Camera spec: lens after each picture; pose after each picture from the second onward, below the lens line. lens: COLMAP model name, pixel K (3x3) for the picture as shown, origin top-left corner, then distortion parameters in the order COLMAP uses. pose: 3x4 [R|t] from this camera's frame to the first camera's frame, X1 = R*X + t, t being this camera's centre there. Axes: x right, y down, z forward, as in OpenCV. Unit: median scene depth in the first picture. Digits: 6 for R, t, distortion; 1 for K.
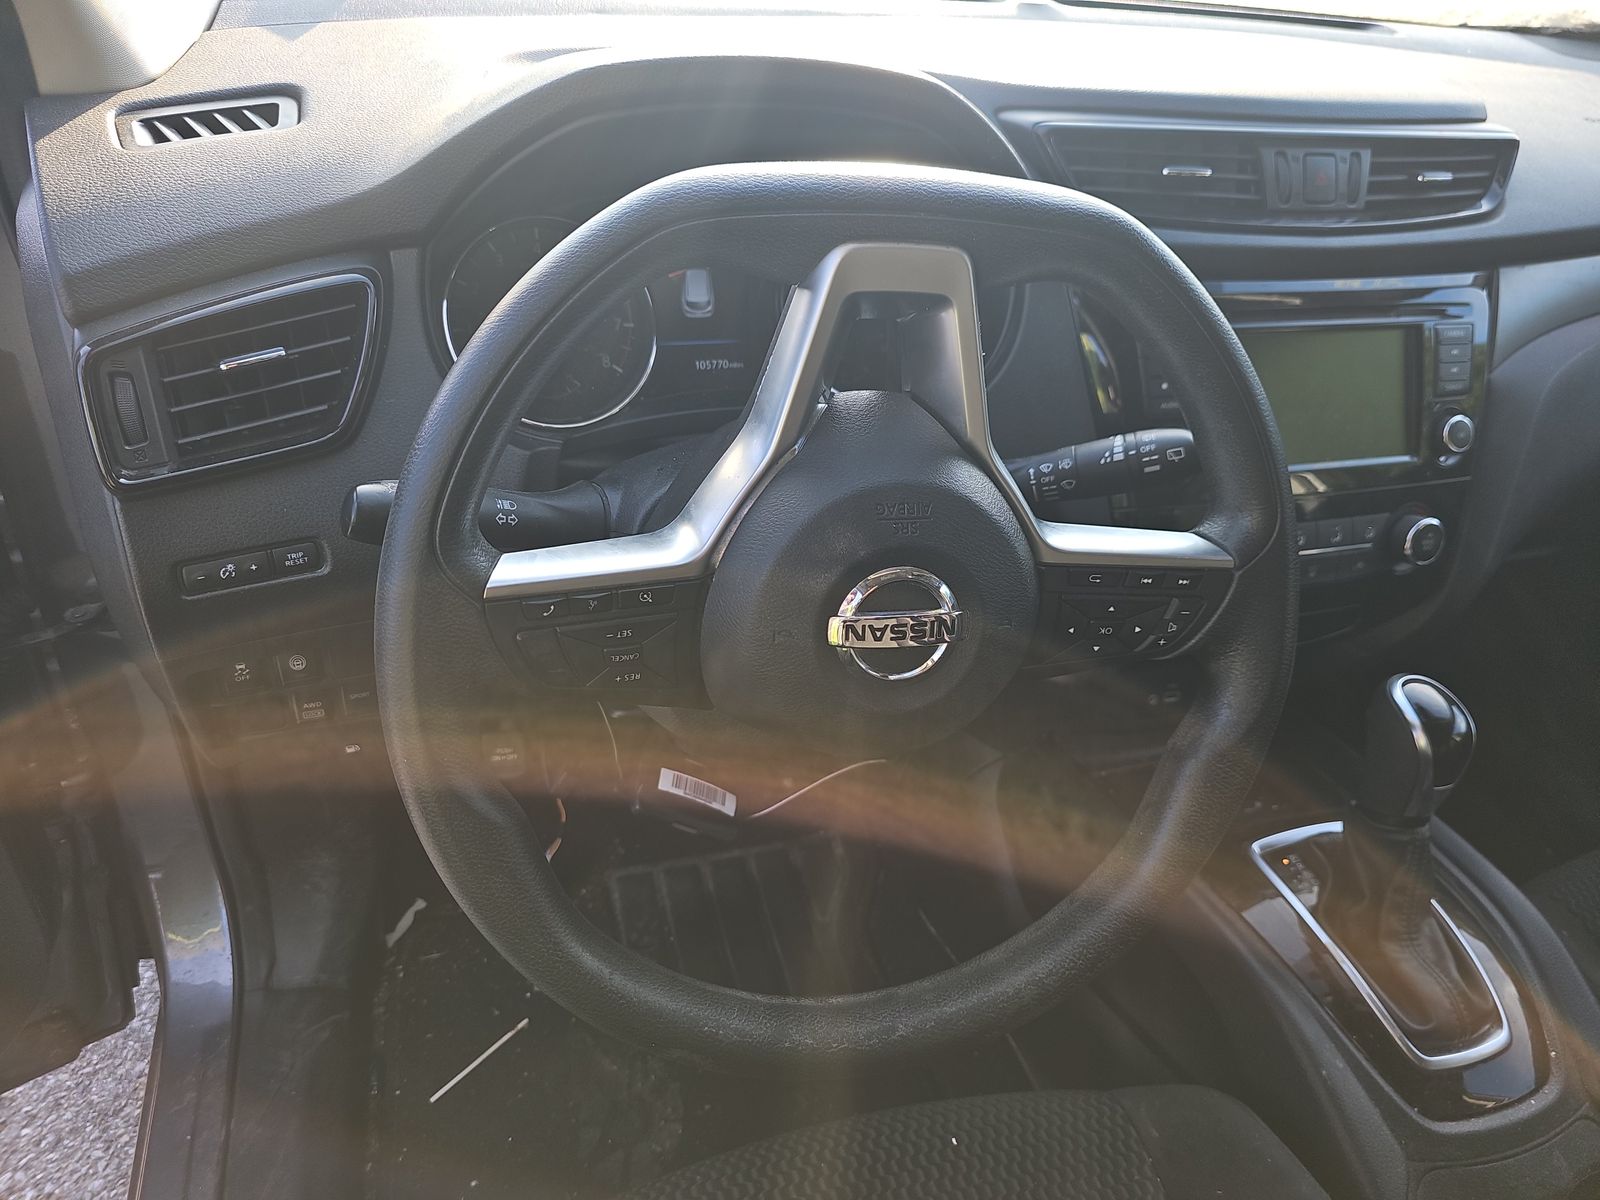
lens RADIAL K [[1095.1, 0, 783.6], [0, 1095.1, 599.6], [0, 0, 1]] dist [0.018959, -0.034931]
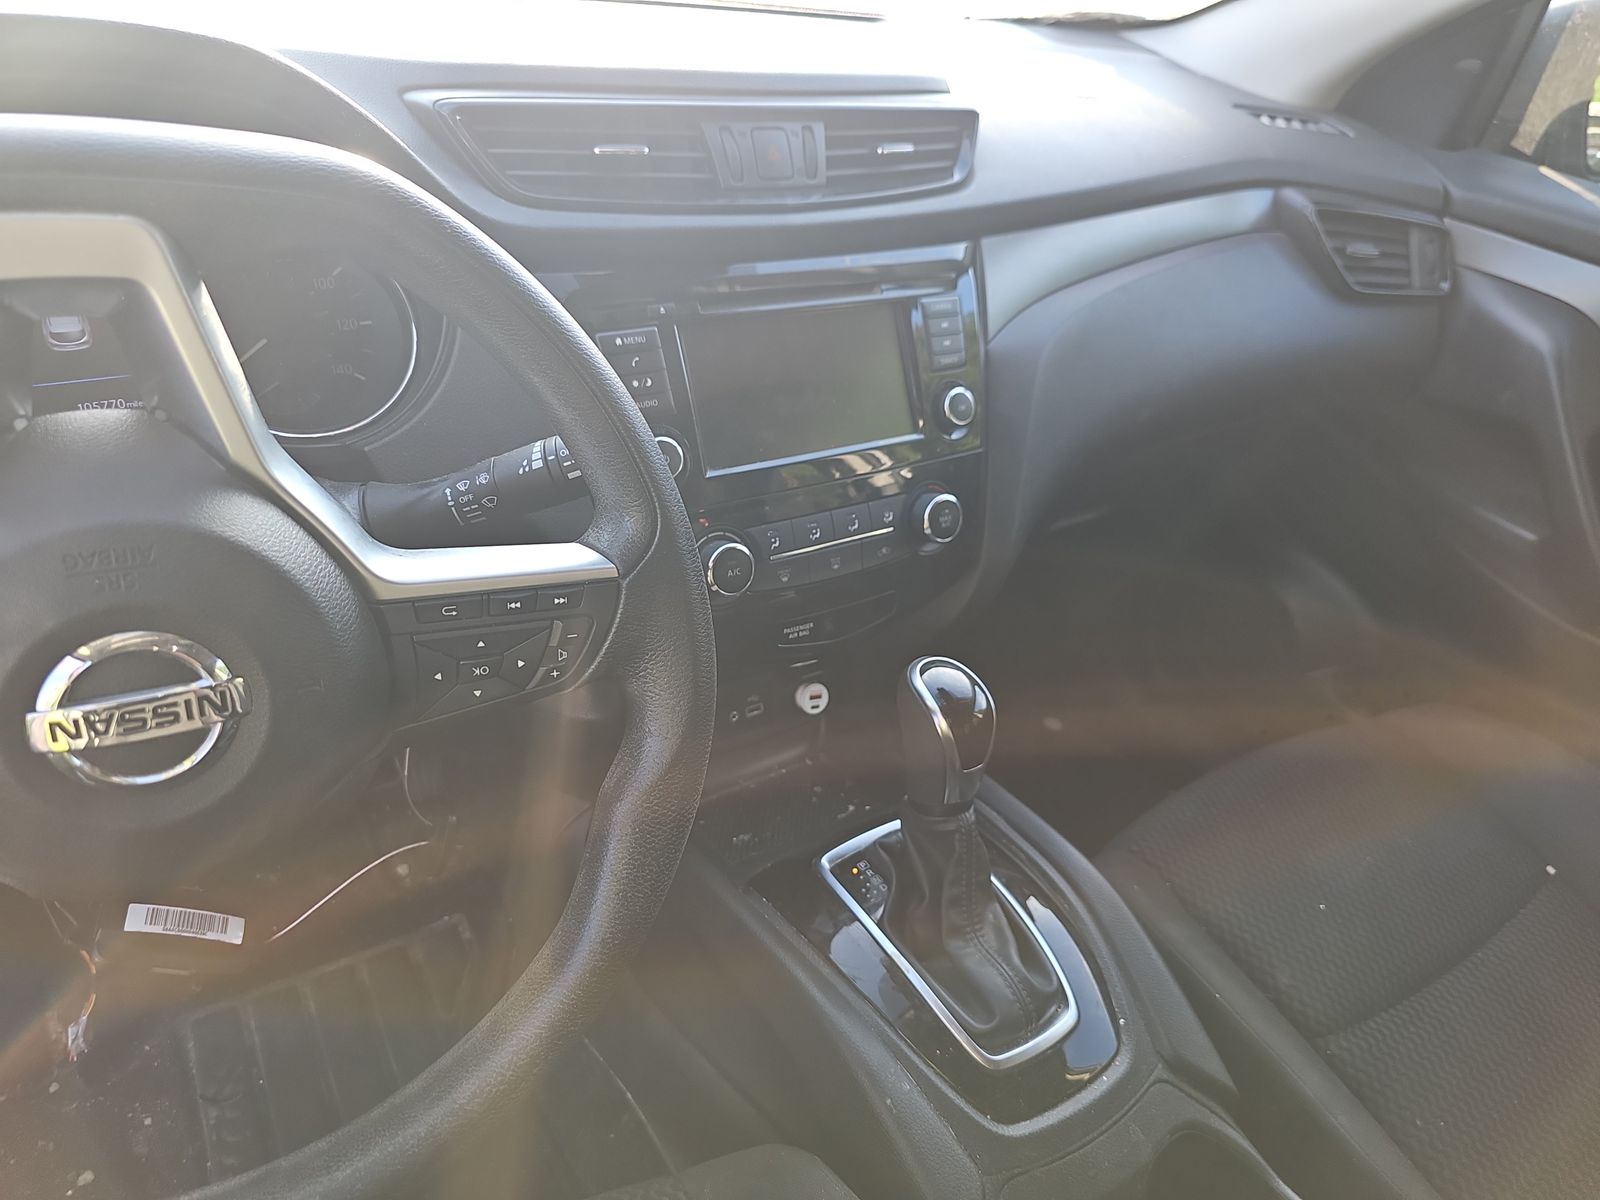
lens RADIAL K [[1095.1, 0, 790.8], [0, 1095.1, 596.1], [0, 0, 1]] dist [0.018959, -0.034931]
pose [[0.961783, -0.133787, 0.238901, 0.228626], [0.141752, 0.989766, -0.016394, 0.013308], [-0.234263, 0.049632, 0.970905, 0.093735]]
